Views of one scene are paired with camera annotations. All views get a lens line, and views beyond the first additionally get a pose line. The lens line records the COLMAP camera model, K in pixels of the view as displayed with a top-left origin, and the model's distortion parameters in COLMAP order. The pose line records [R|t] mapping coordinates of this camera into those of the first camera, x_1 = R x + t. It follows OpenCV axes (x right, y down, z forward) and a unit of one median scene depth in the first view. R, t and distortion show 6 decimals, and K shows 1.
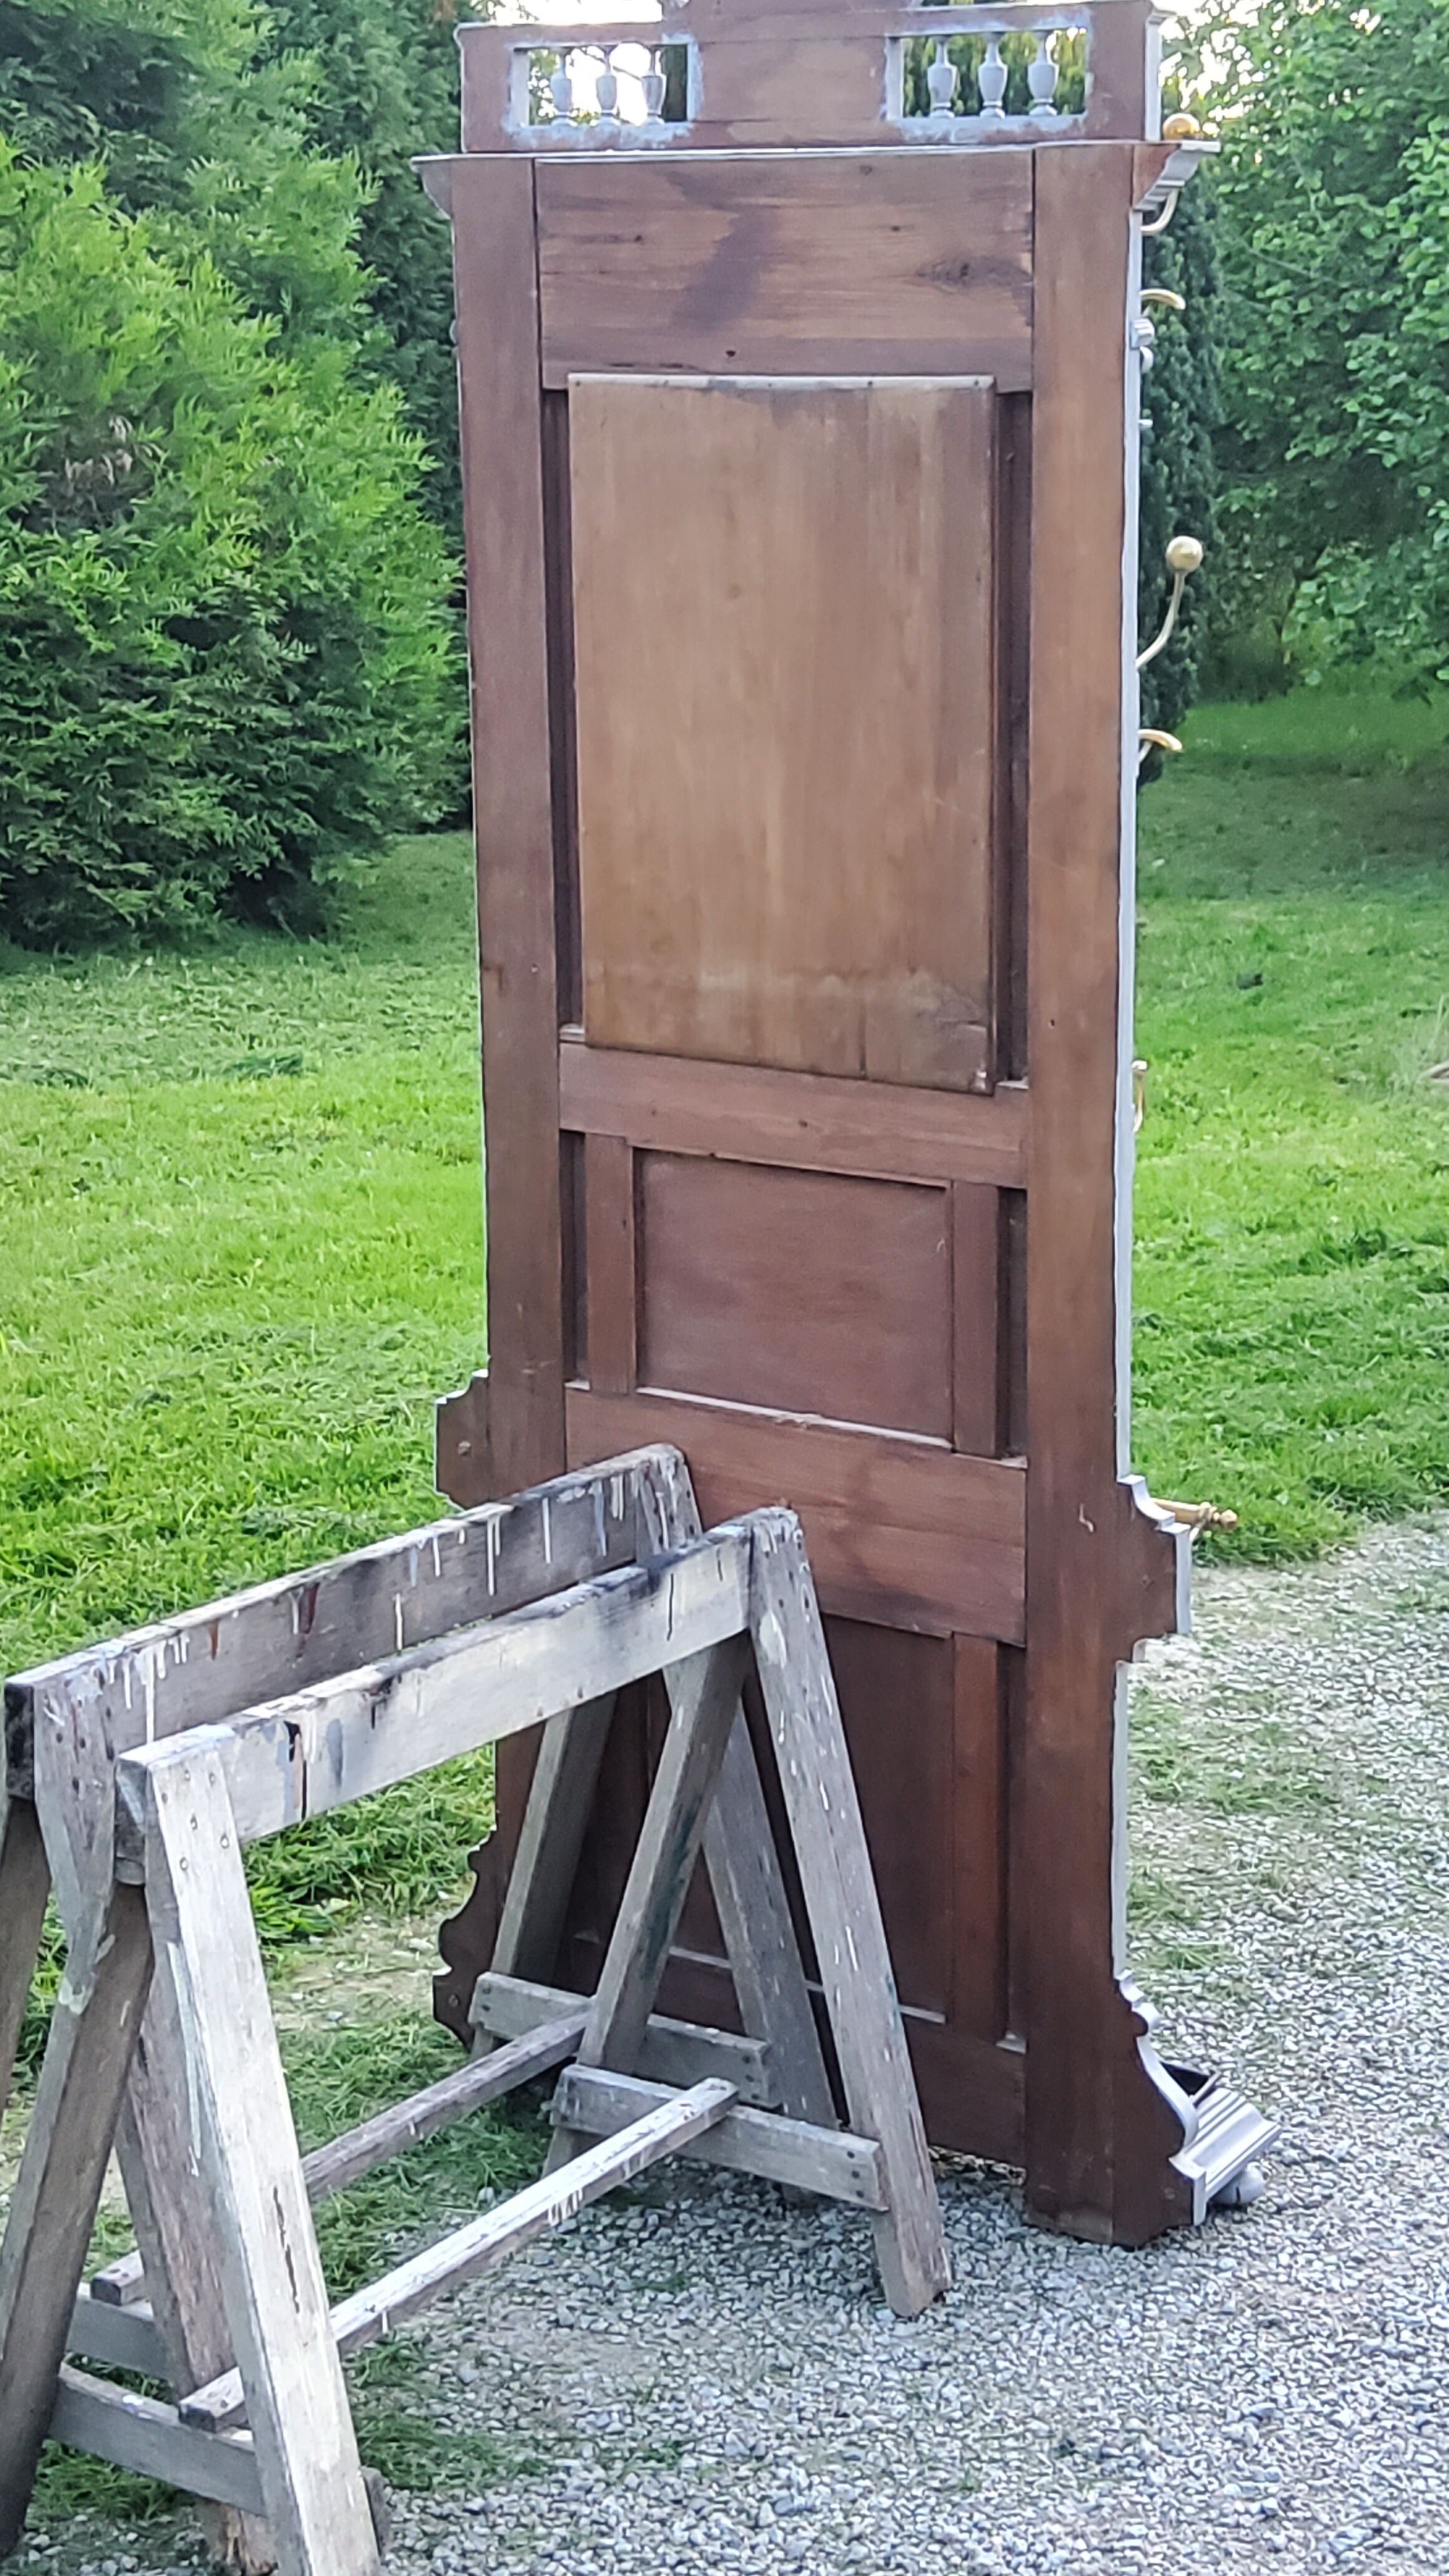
lens RADIAL K [[4081.7, 0, 751.9], [0, 4081.7, 1267.8], [0, 0, 1]] dist [0.126314, 0.000000]
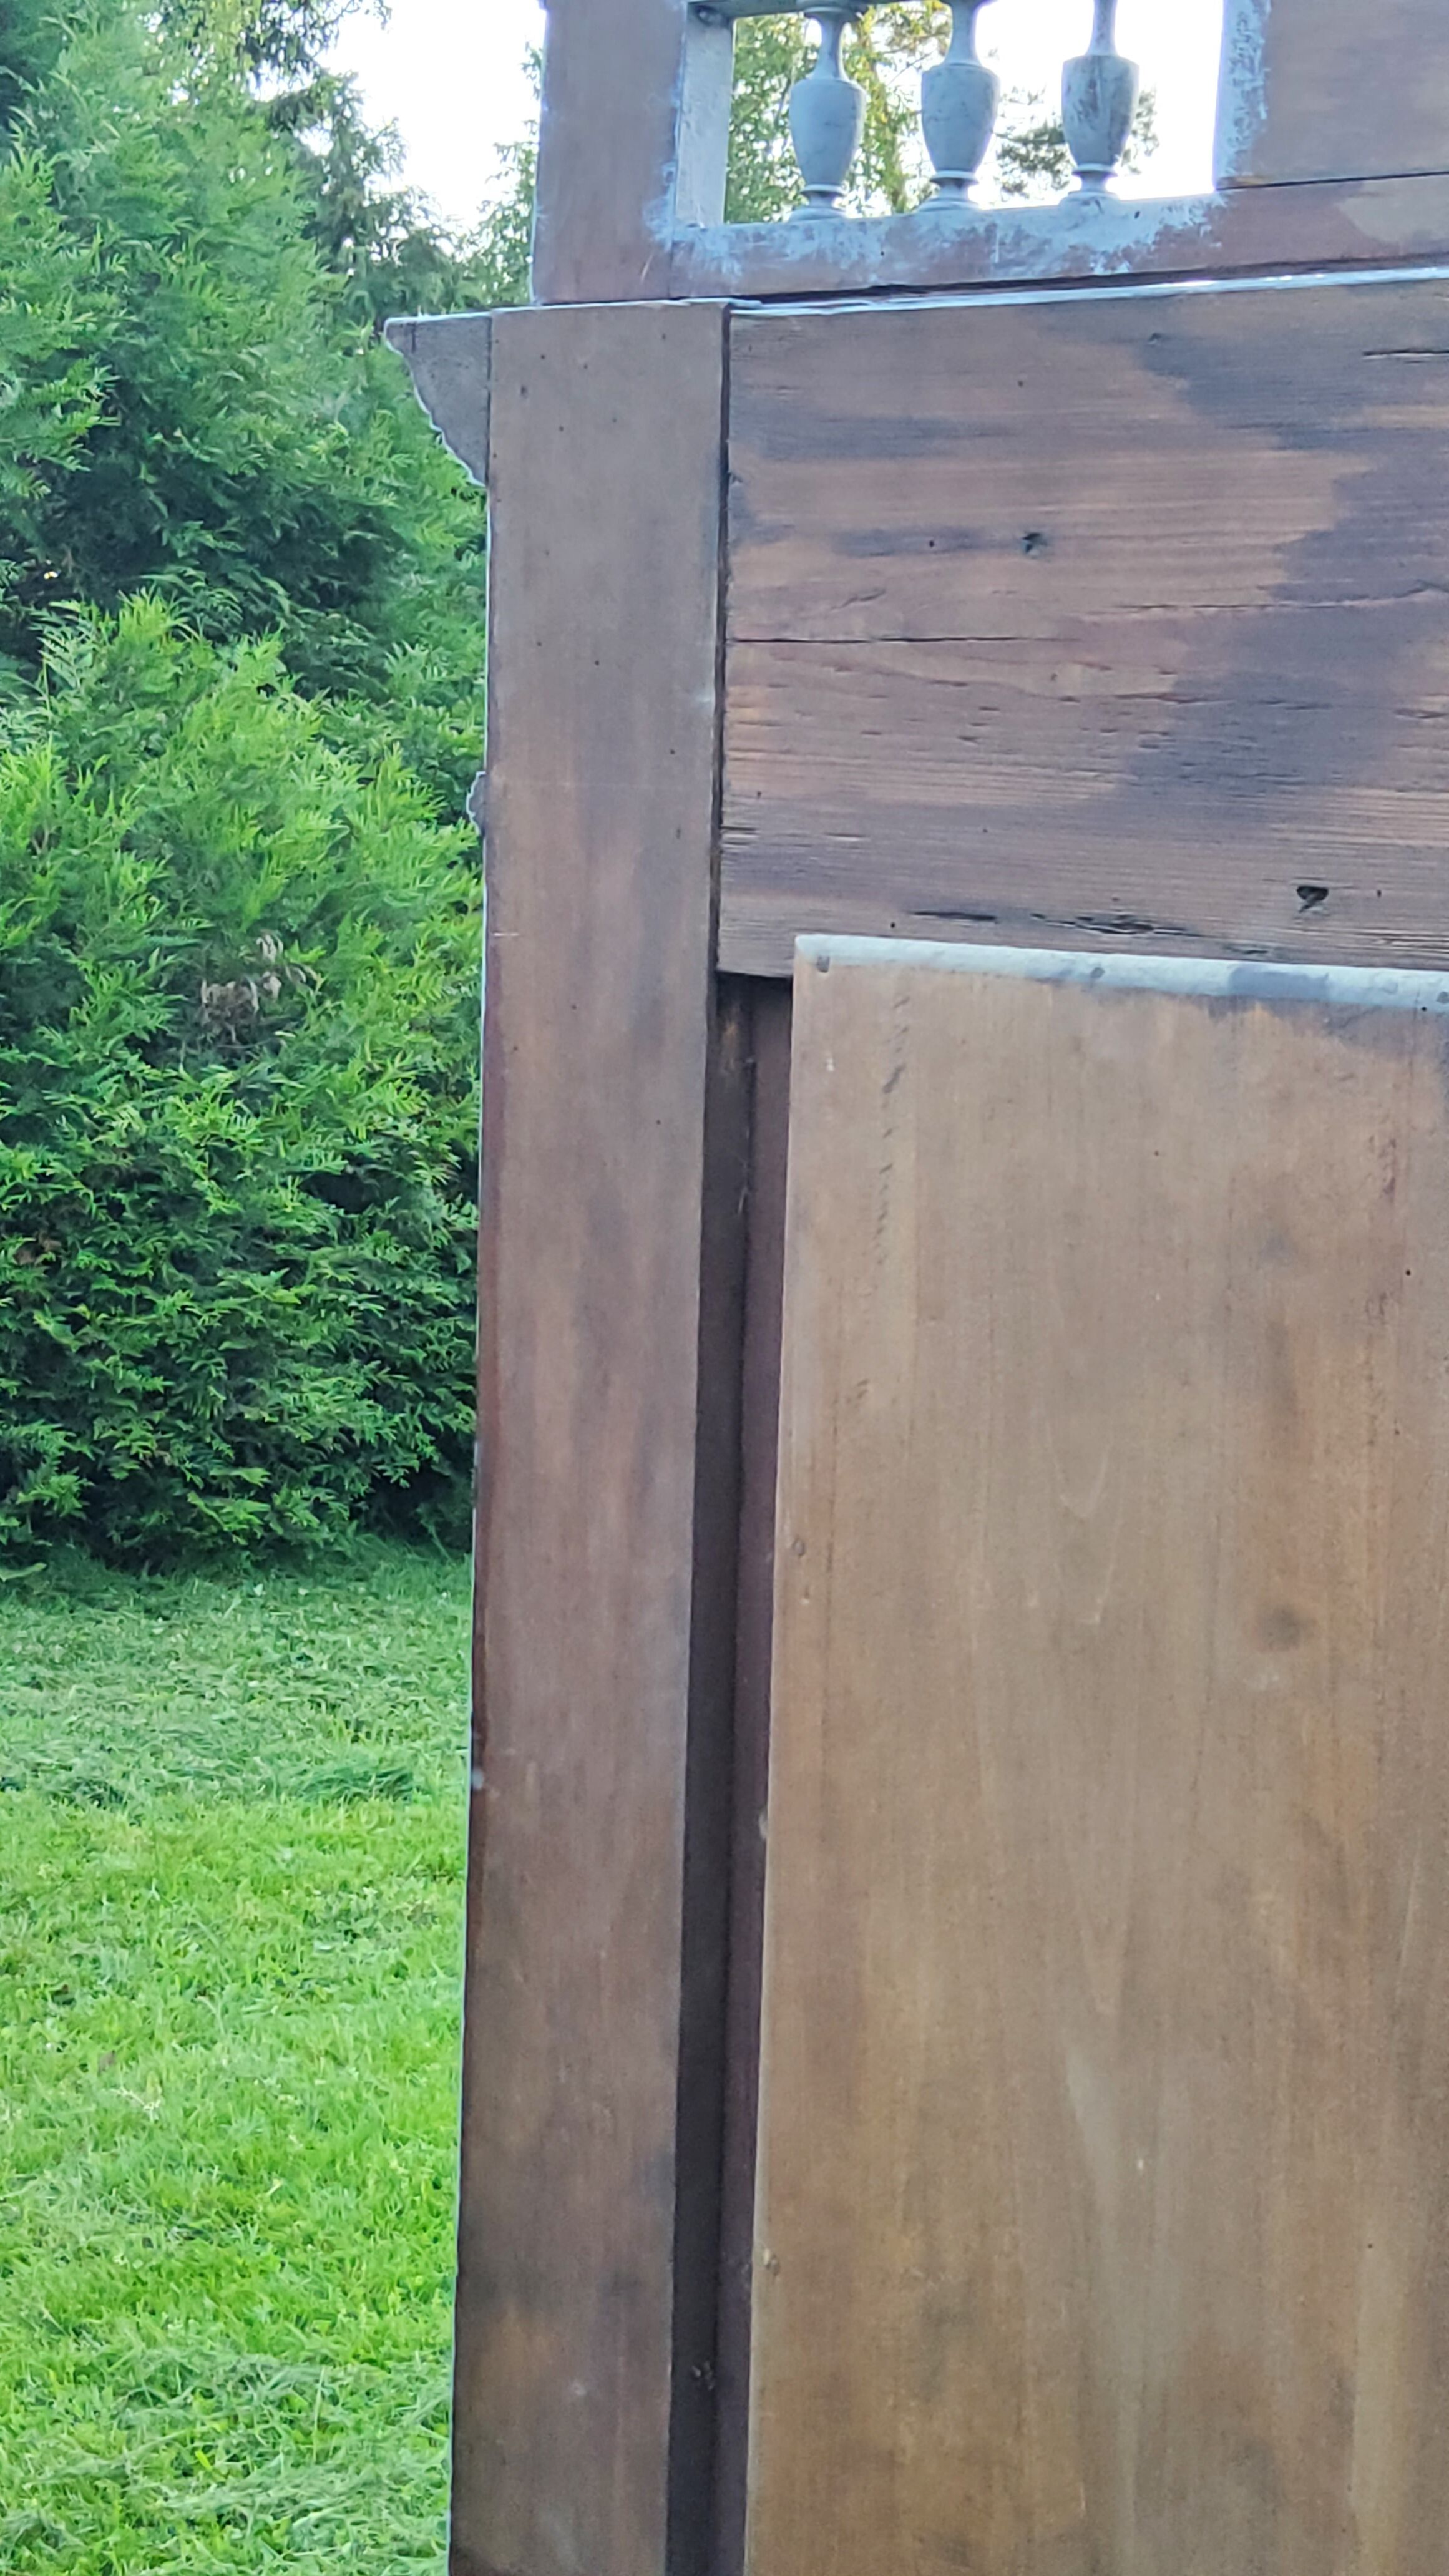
lens RADIAL K [[4081.7, 0, 706.9], [0, 4081.7, 1302.3], [0, 0, 1]] dist [0.126314, 0.000000]
pose [[0.996554, 0.050284, -0.065970, -0.008438], [-0.057610, 0.991773, -0.114312, -0.044193], [0.059679, 0.117718, 0.991252, 0.199222]]
